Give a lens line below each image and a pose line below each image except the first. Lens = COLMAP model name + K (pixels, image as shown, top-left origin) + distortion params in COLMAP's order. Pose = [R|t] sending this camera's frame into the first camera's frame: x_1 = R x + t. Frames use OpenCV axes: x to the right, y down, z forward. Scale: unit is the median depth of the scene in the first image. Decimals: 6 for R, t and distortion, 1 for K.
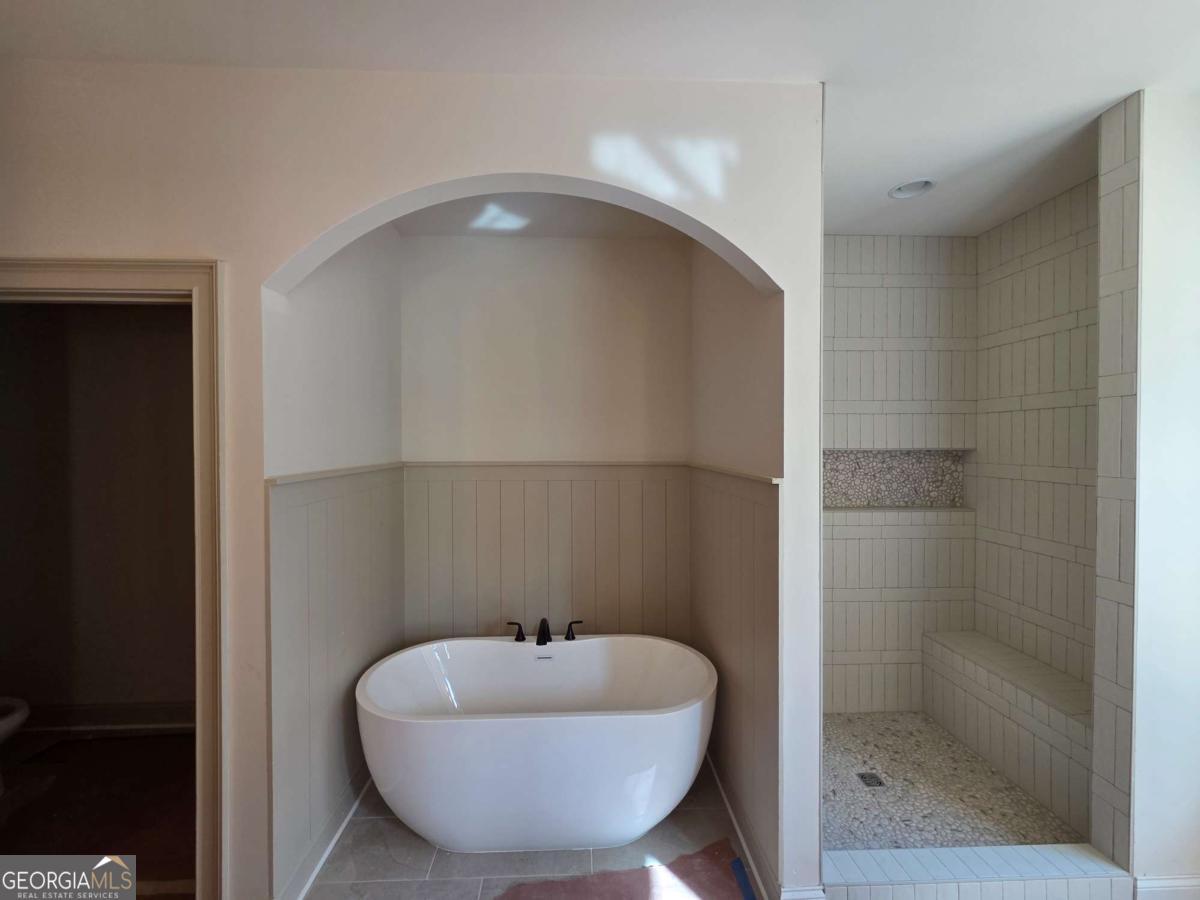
lens RADIAL K [[494.0, 0, 601.3], [0, 494.0, 449.0], [0, 0, 1]] dist [0.002516, -0.000091]
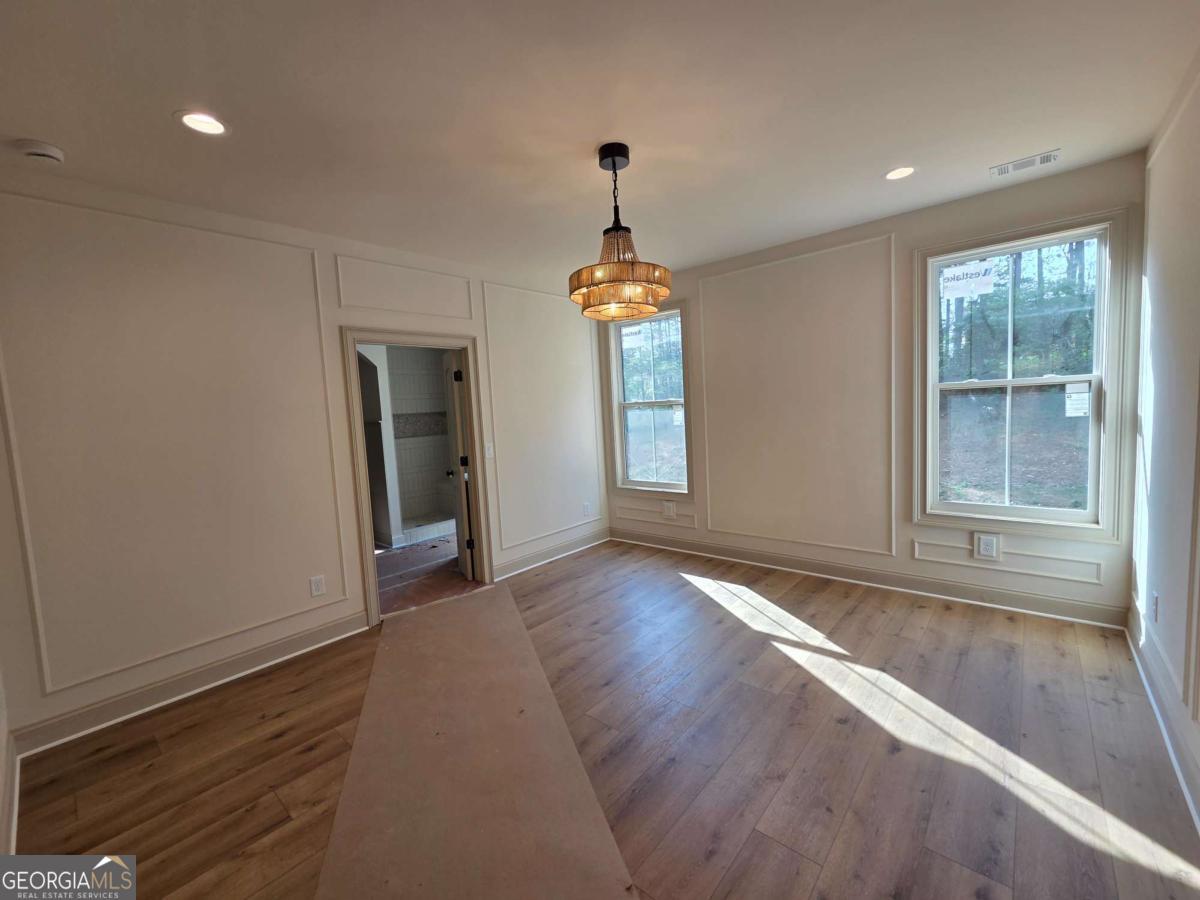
lens RADIAL K [[494.0, 0, 602.9], [0, 494.0, 449.6], [0, 0, 1]] dist [0.002516, -0.000091]
pose [[0.676684, -0.096591, 0.729911, -0.658777], [0.060870, 0.995303, 0.075280, 0.055280], [-0.733753, -0.006511, 0.679385, -1.447482]]
